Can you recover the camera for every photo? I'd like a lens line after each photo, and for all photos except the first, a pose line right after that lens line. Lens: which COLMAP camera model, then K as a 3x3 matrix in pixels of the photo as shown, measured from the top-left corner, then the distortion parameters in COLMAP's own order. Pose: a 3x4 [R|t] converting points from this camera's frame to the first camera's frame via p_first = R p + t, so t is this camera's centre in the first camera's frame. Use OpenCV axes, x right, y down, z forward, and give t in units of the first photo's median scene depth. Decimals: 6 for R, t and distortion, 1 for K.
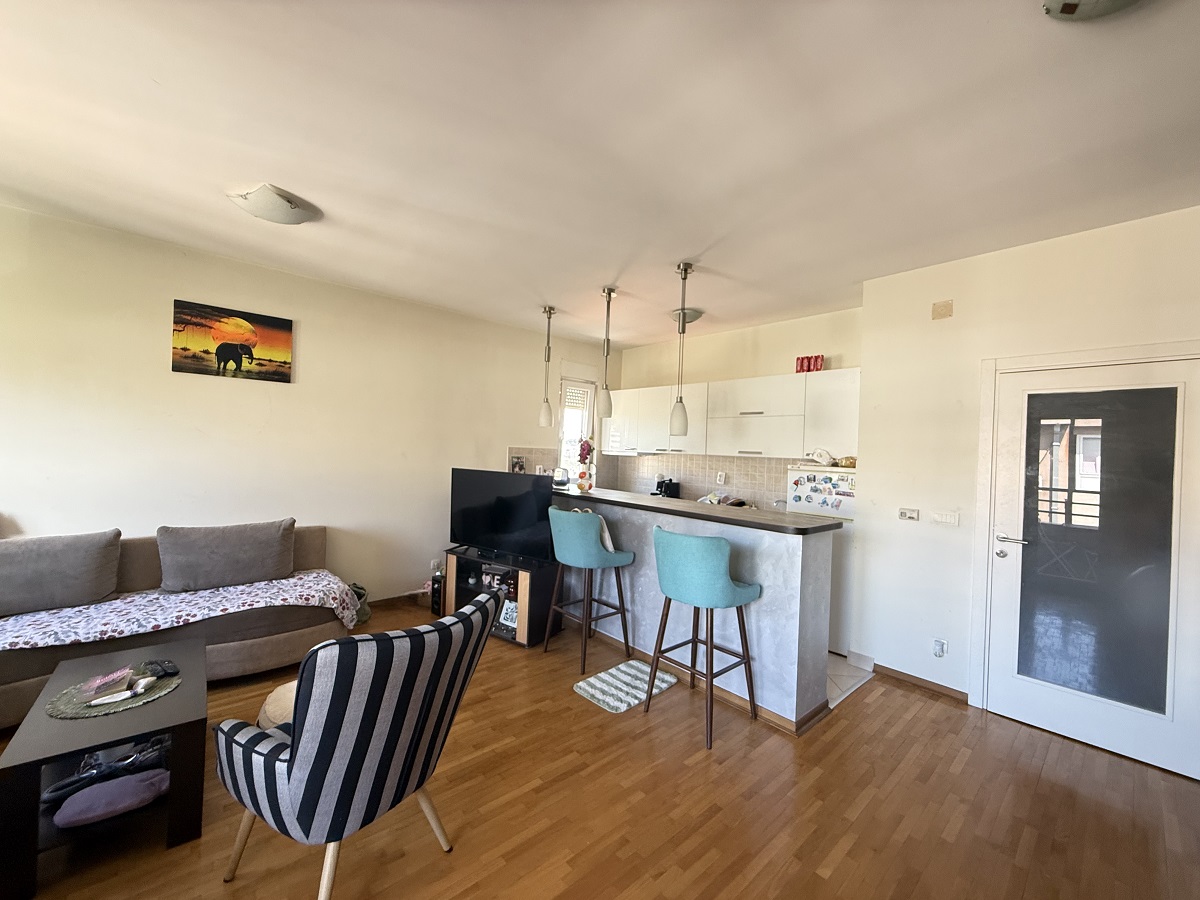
lens RADIAL K [[476.4, 0, 597.5], [0, 476.4, 451.5], [0, 0, 1]] dist [0.000537, -0.000929]
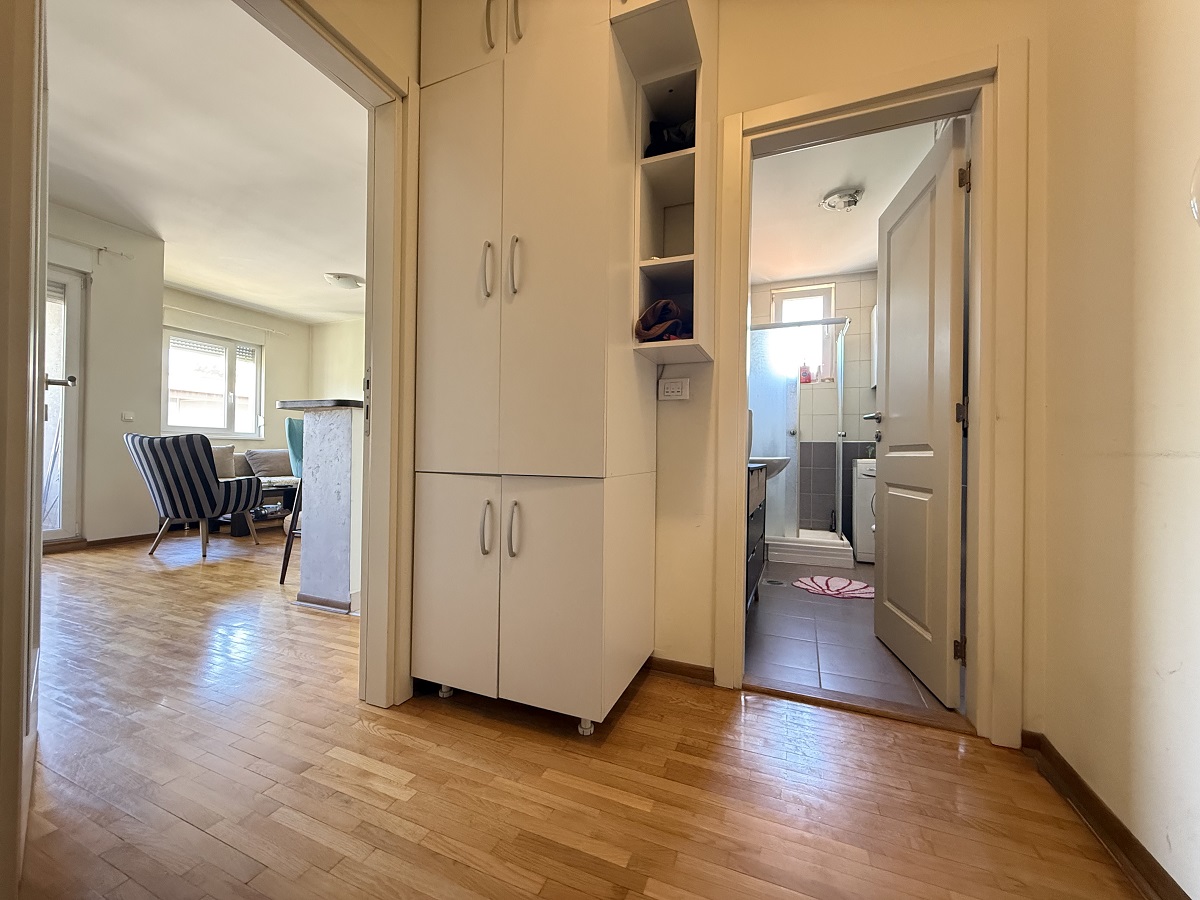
lens RADIAL K [[476.4, 0, 595.7], [0, 476.4, 452.7], [0, 0, 1]] dist [0.000537, -0.000929]
pose [[0.431304, -0.031825, -0.901645, 1.184443], [-0.003034, 0.999321, -0.036724, 0.213727], [0.902202, 0.018574, 0.430915, 0.811678]]
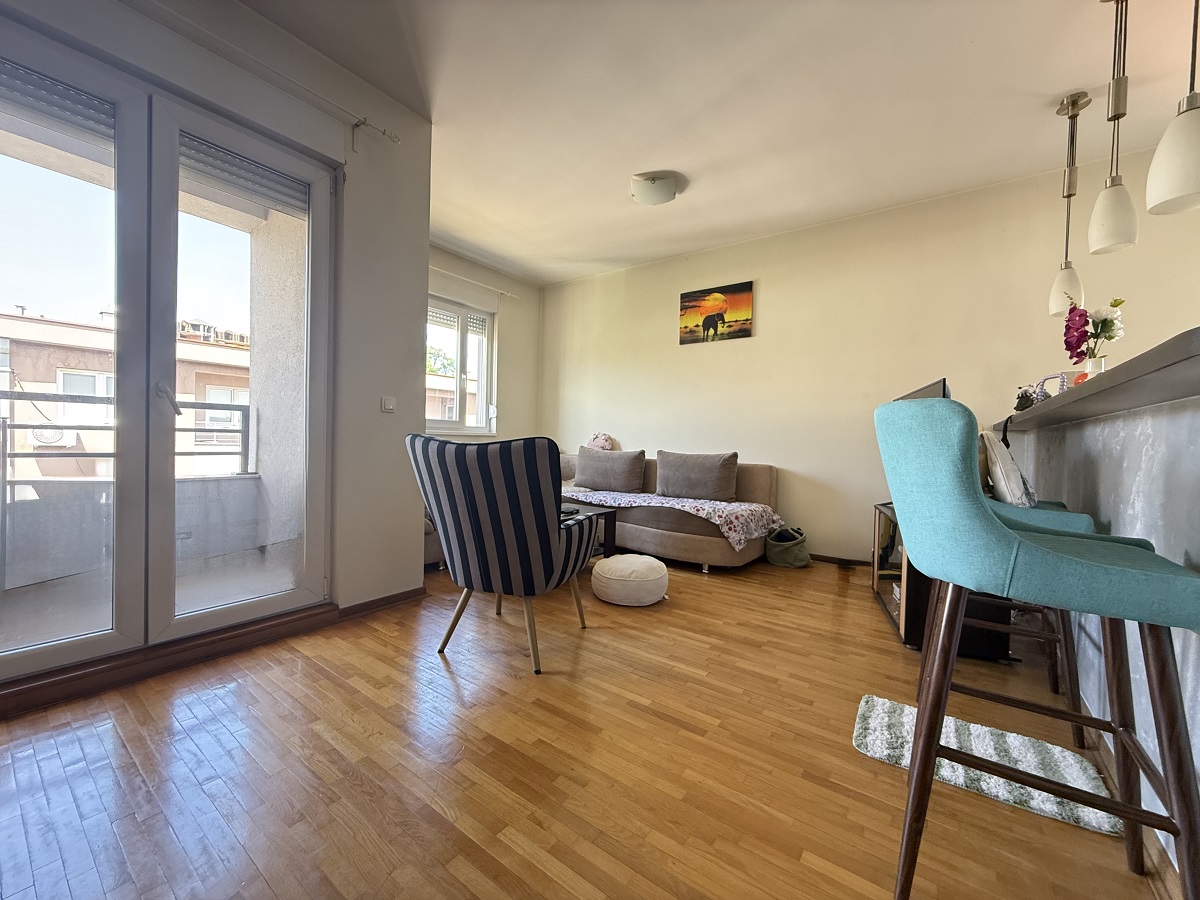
lens RADIAL K [[476.4, 0, 594.2], [0, 476.4, 451.2], [0, 0, 1]] dist [0.000537, -0.000929]
pose [[0.203952, -0.011010, -0.978919, 0.400647], [-0.020455, 0.999671, -0.015505, 0.160190], [0.978767, 0.023186, 0.203659, 0.433571]]
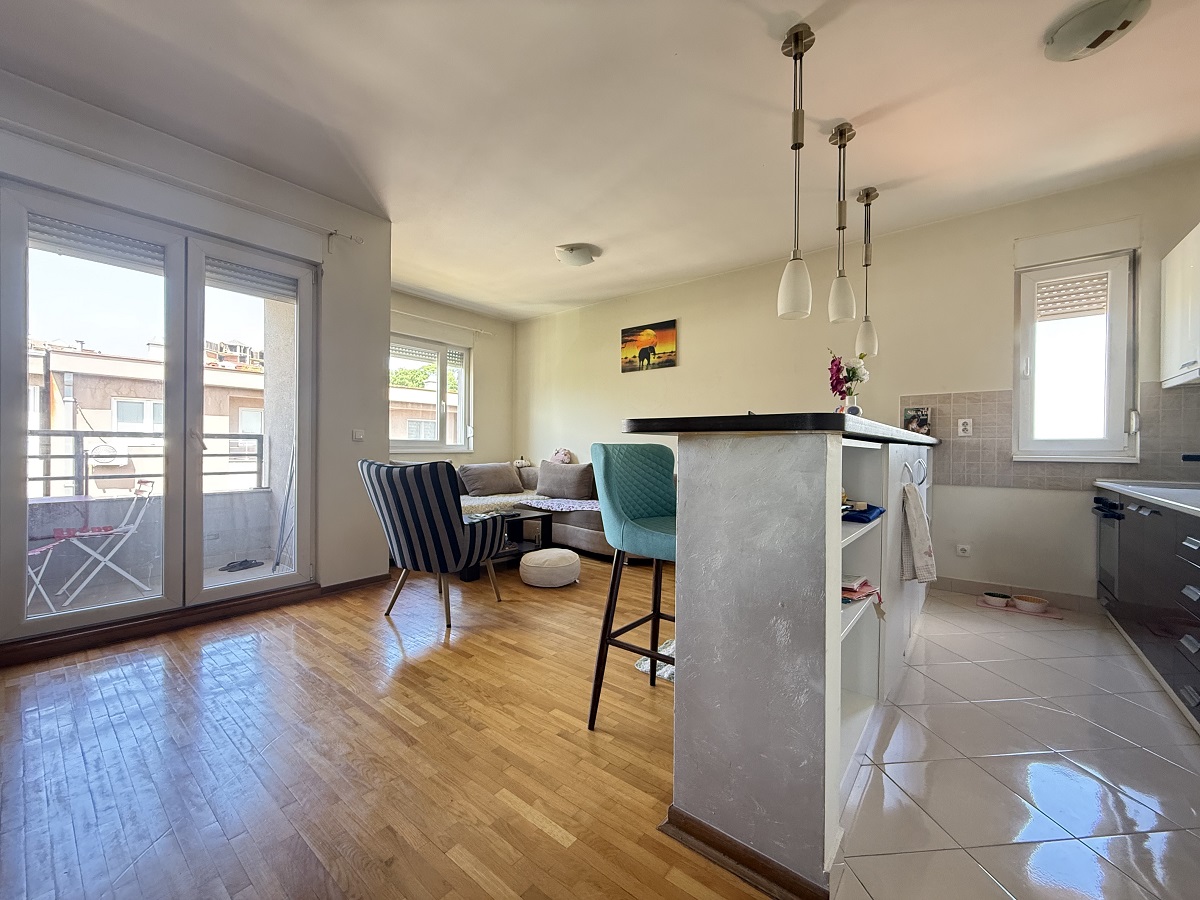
lens RADIAL K [[476.4, 0, 594.0], [0, 476.4, 451.0], [0, 0, 1]] dist [0.000537, -0.000929]
pose [[0.155871, -0.032235, -0.987251, 0.661526], [-0.004959, 0.999429, -0.033416, 0.146158], [0.987765, 0.010104, 0.155622, 0.597984]]
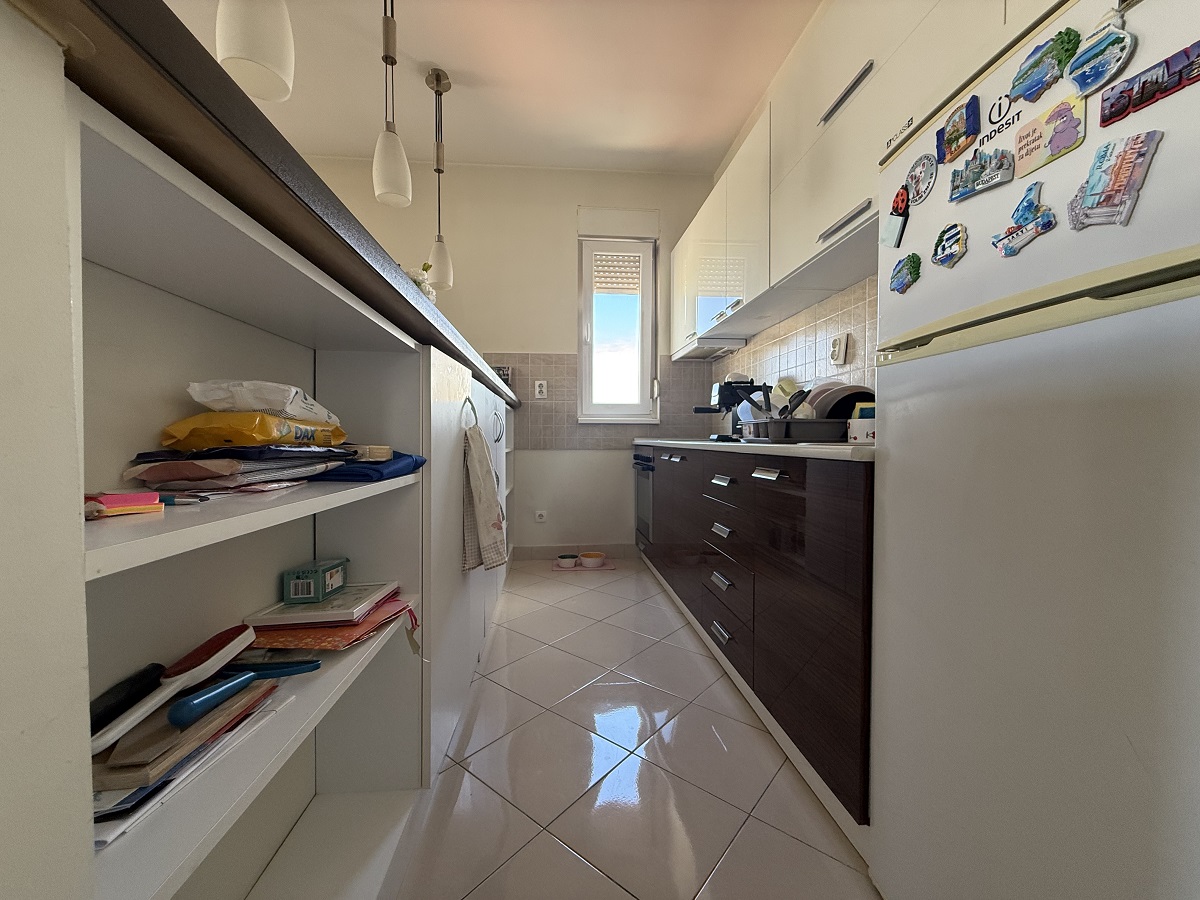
lens RADIAL K [[476.4, 0, 596.3], [0, 476.4, 449.6], [0, 0, 1]] dist [0.000537, -0.000929]
pose [[0.799731, -0.023663, -0.599891, 0.469224], [0.027359, 0.999621, -0.002958, 0.186634], [0.599734, -0.014047, 0.800076, 0.809216]]
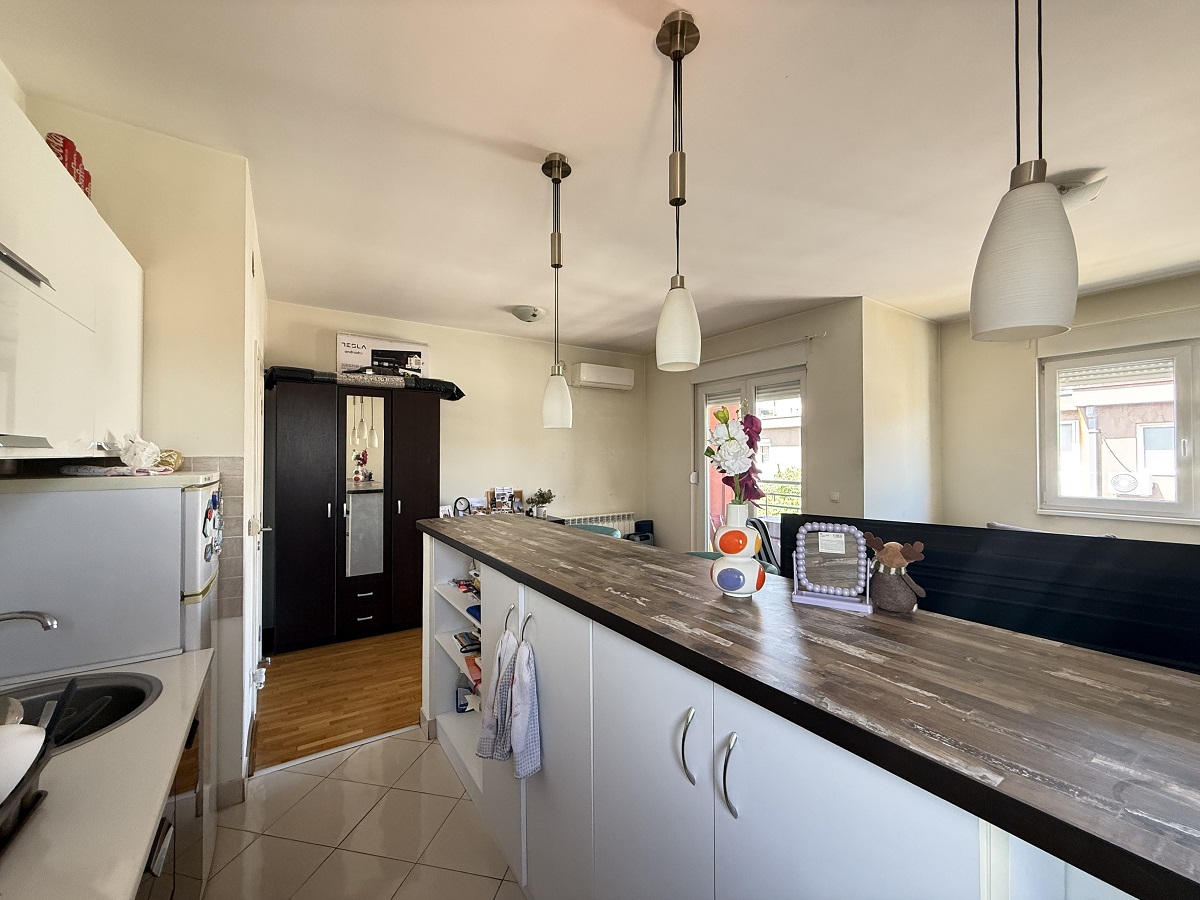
lens RADIAL K [[476.4, 0, 600.8], [0, 476.4, 451.2], [0, 0, 1]] dist [0.000537, -0.000929]
pose [[-0.989400, -0.035925, 0.140705, 0.010657], [-0.036506, 0.999332, -0.001552, -0.006017], [-0.140555, -0.006672, -0.990050, 1.492114]]
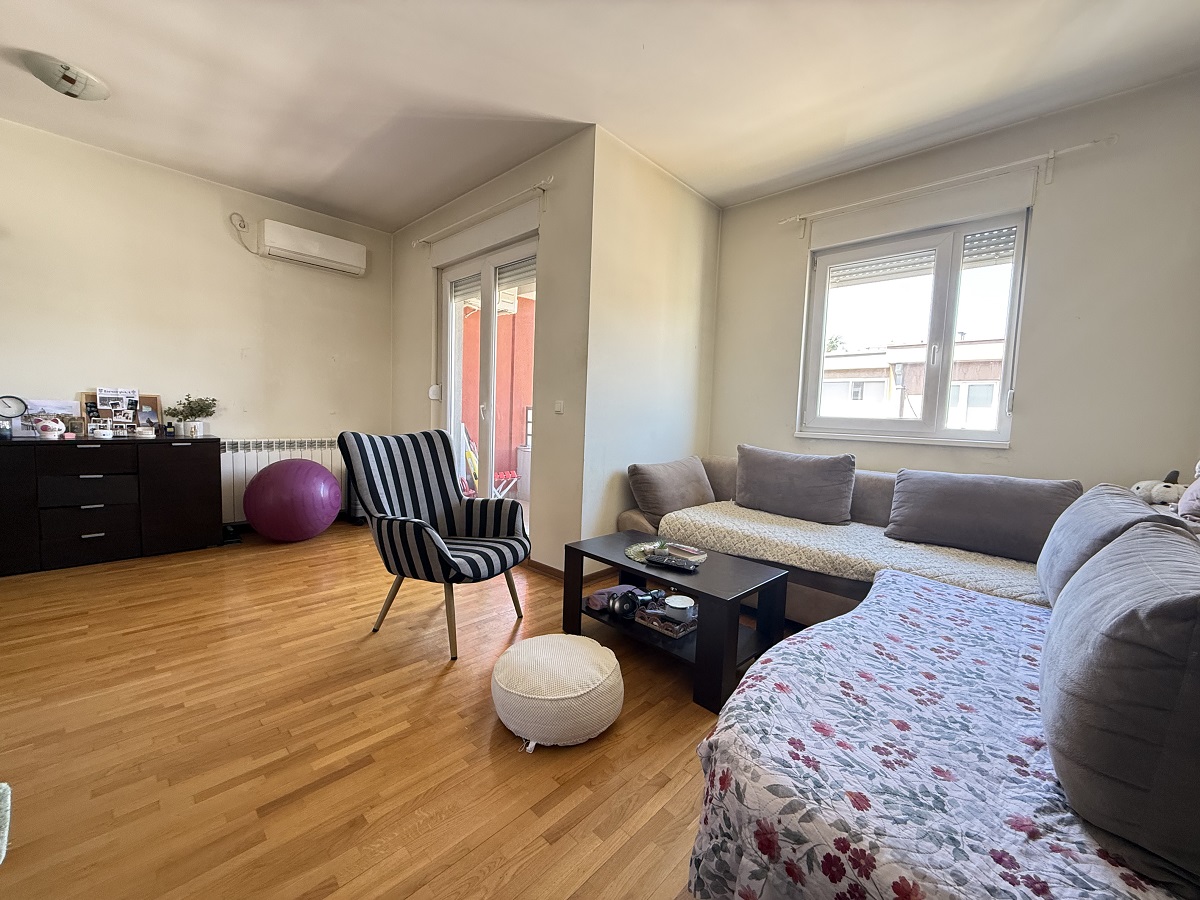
lens RADIAL K [[476.4, 0, 601.5], [0, 476.4, 452.2], [0, 0, 1]] dist [0.000537, -0.000929]
pose [[-0.993801, -0.067914, -0.088021, -0.397889], [-0.075158, 0.993812, 0.081788, 0.087499], [0.081921, 0.087897, -0.992755, 1.150757]]
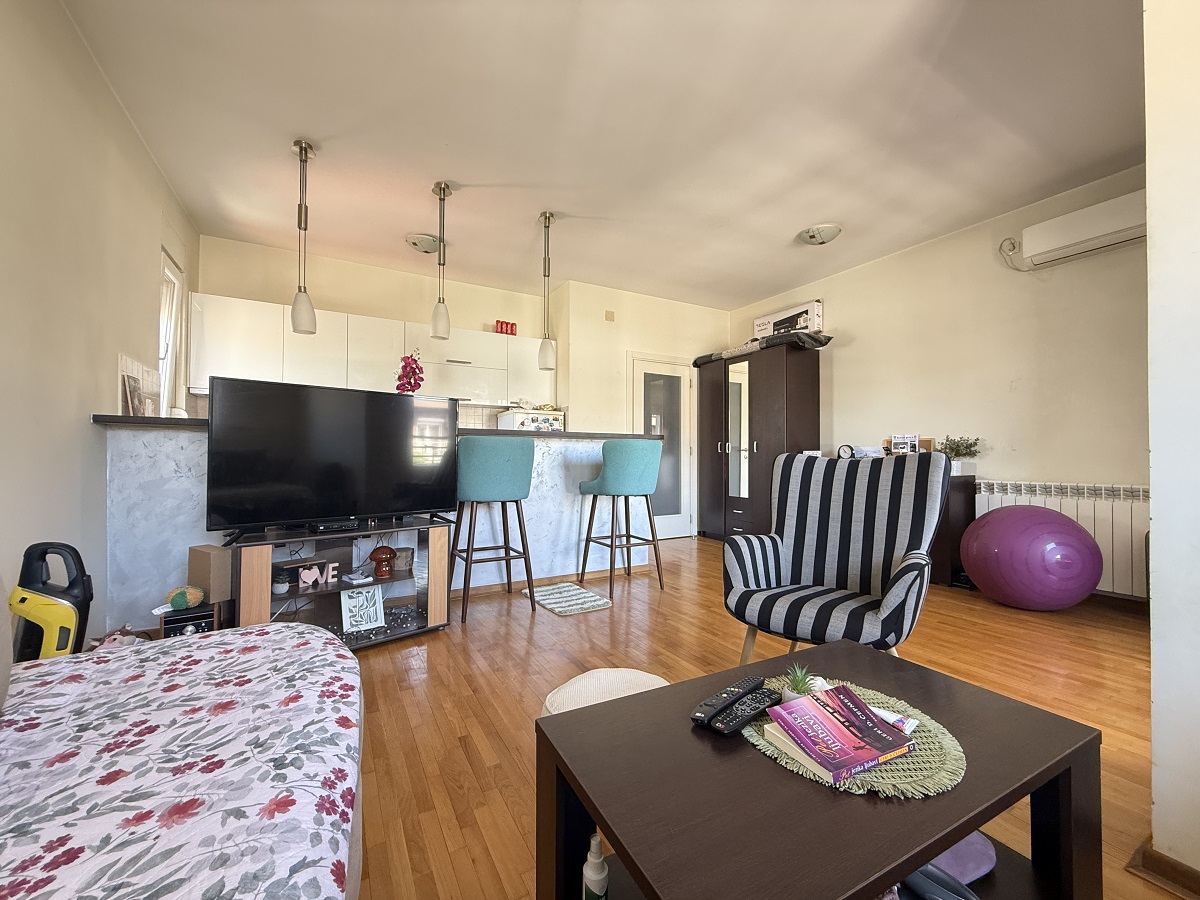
lens RADIAL K [[476.4, 0, 602.9], [0, 476.4, 446.9], [0, 0, 1]] dist [0.000537, -0.000929]
pose [[0.197423, -0.014140, 0.980216, -0.804695], [0.007371, 0.999889, 0.012939, 0.120502], [-0.980291, 0.004671, 0.197506, 0.602022]]
